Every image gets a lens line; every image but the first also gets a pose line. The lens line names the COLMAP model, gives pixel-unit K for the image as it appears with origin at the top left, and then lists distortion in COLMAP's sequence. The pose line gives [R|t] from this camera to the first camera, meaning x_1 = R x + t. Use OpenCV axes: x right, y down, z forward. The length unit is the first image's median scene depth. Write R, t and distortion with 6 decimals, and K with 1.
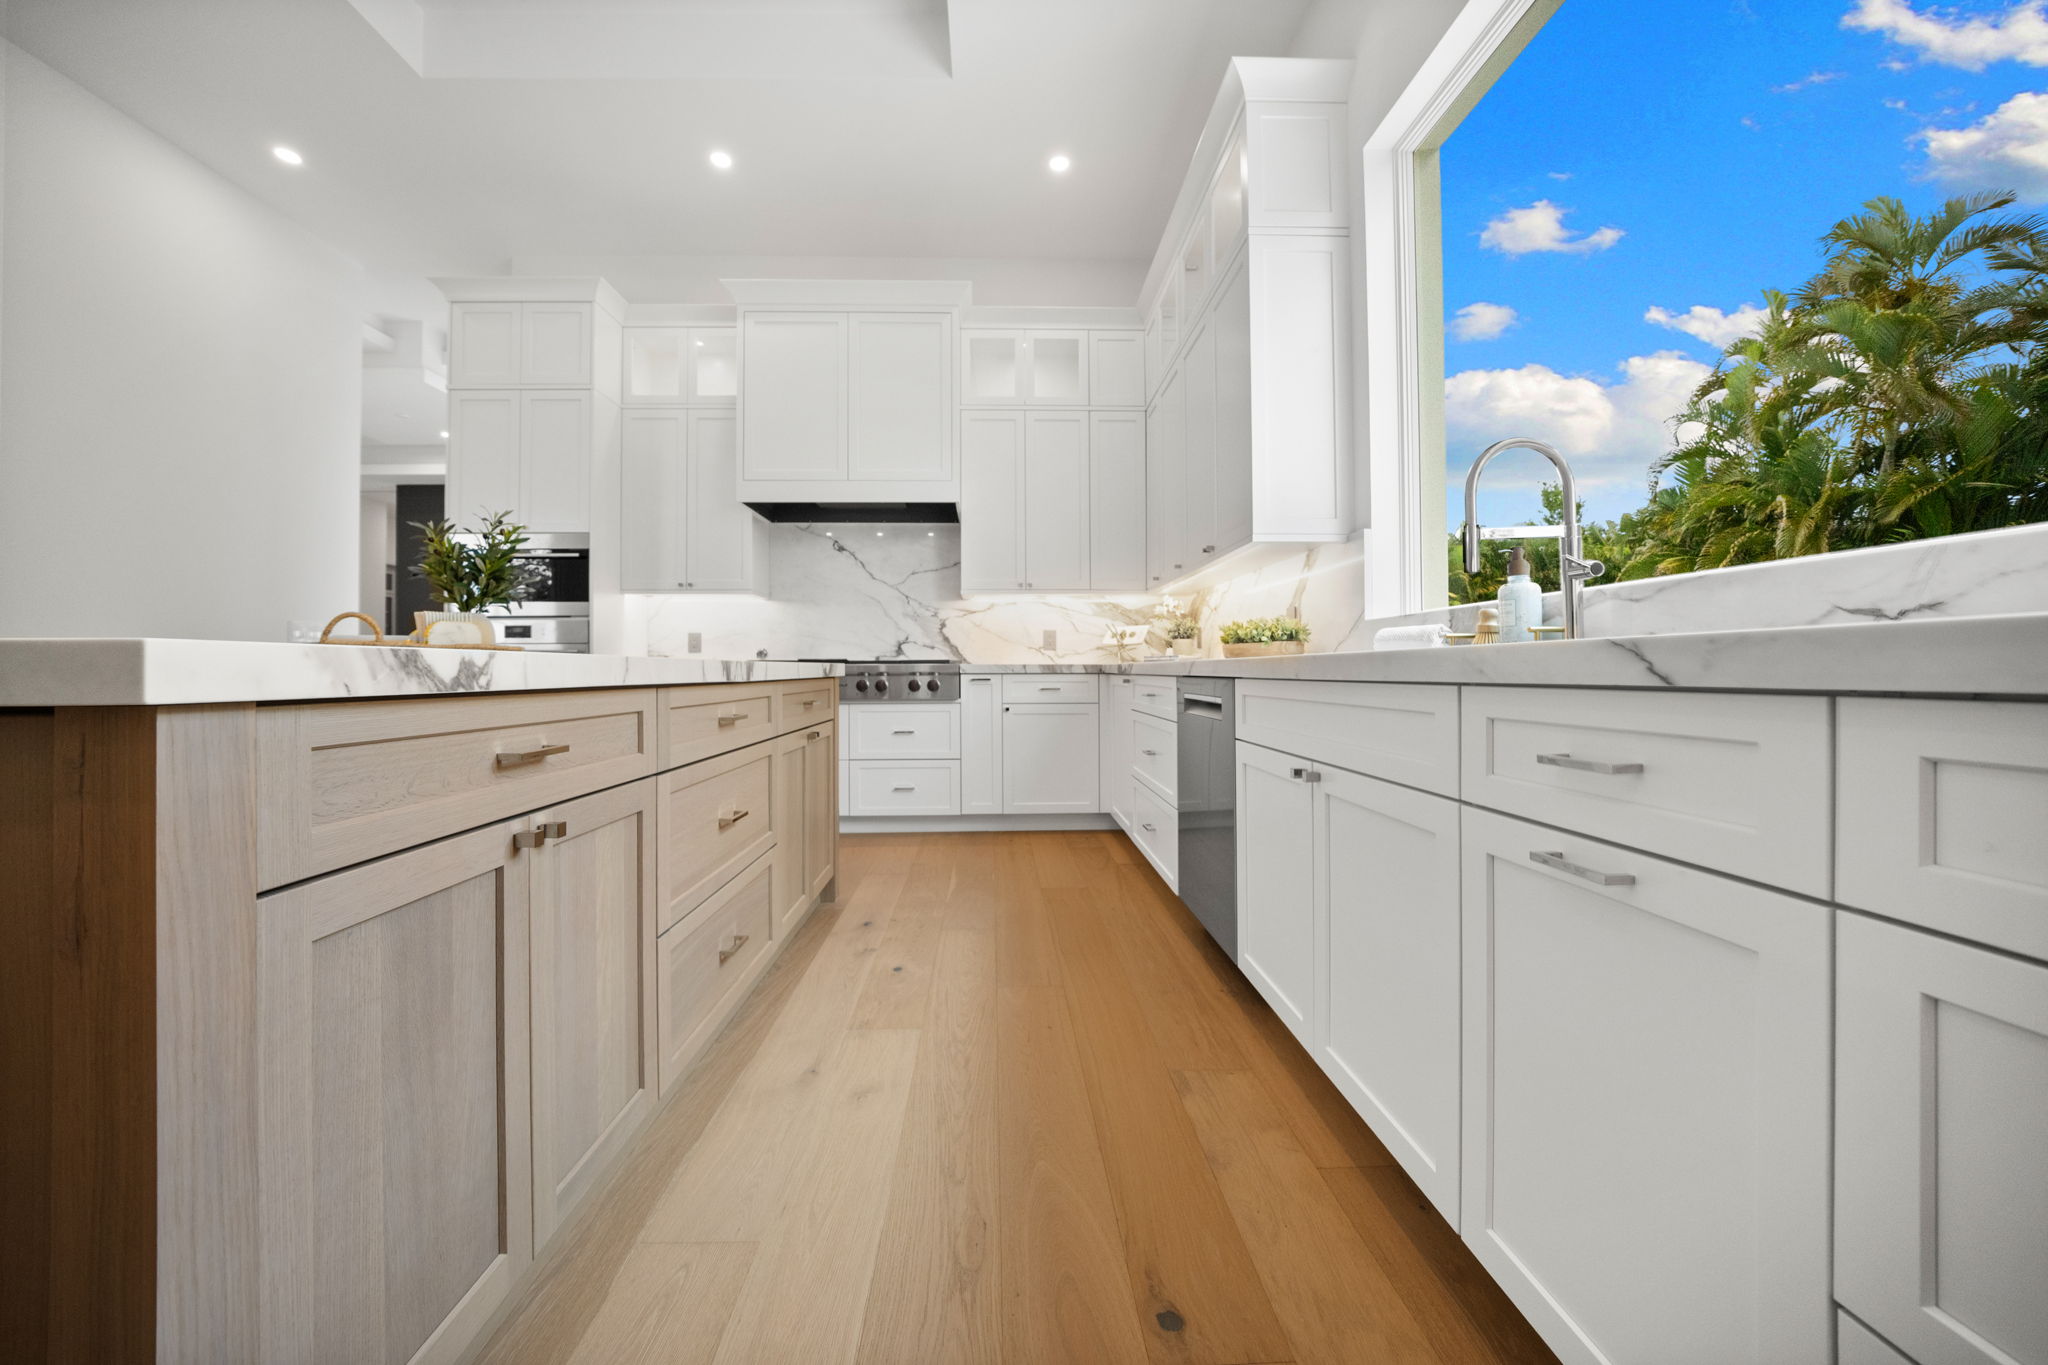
lens RADIAL K [[834.9, 0, 1024.6], [0, 834.9, 672.8], [0, 0, 1]] dist [0.004395, 0.000350]
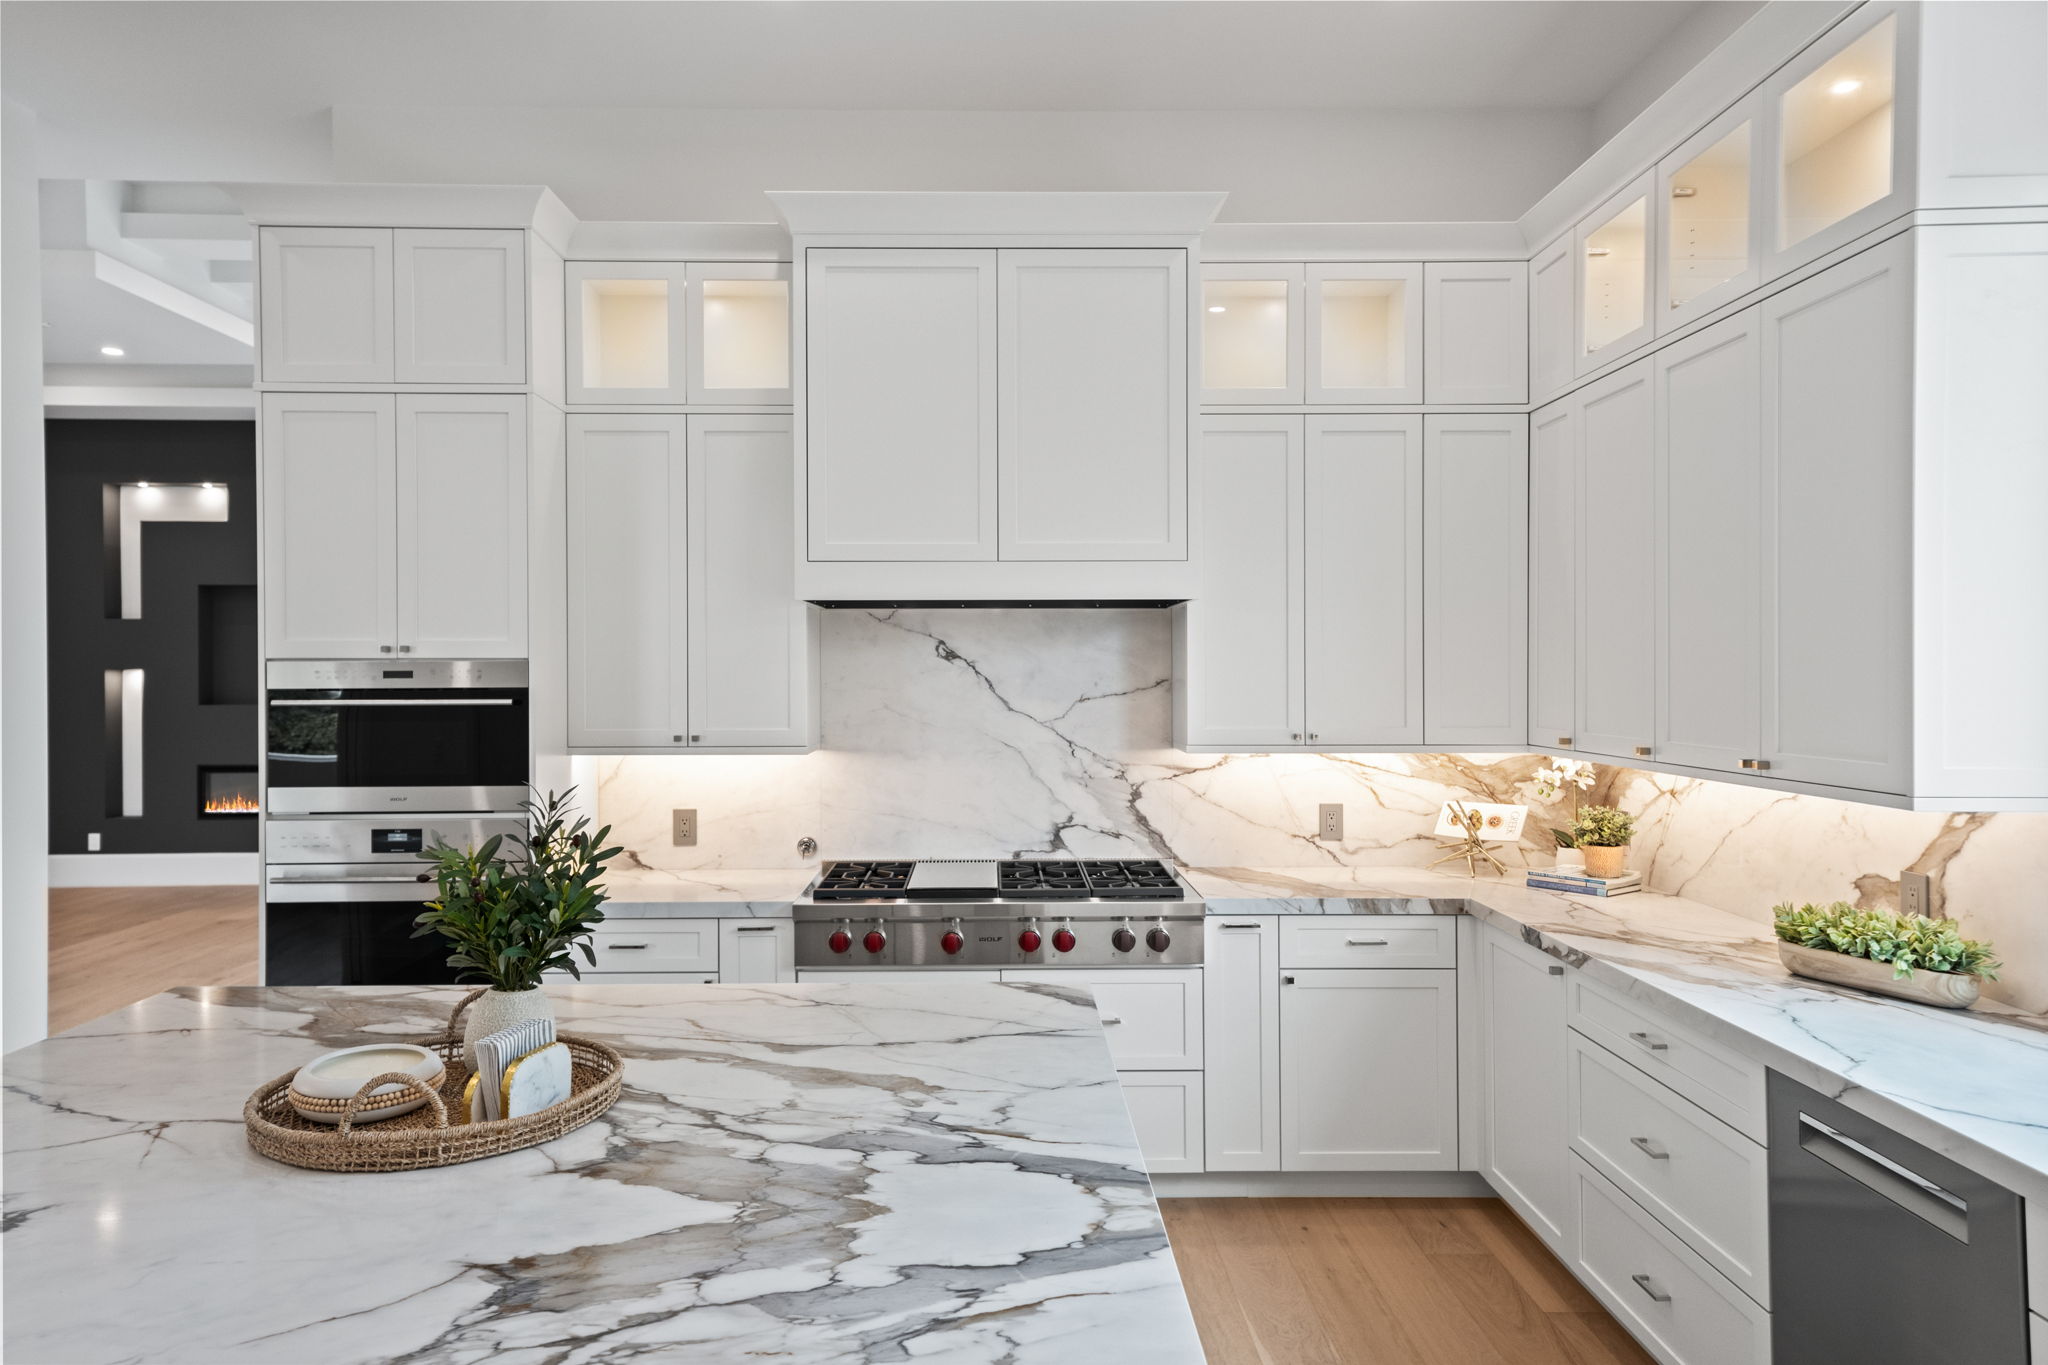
lens RADIAL K [[1533.6, 0, 1023.3], [0, 1533.6, 674.2], [0, 0, 1]] dist [0.038554, -0.000853]
pose [[0.999996, 0.001508, -0.002376, -0.177876], [-0.001483, 0.999944, 0.010470, -0.153448], [0.002391, -0.010466, 0.999942, -0.002040]]
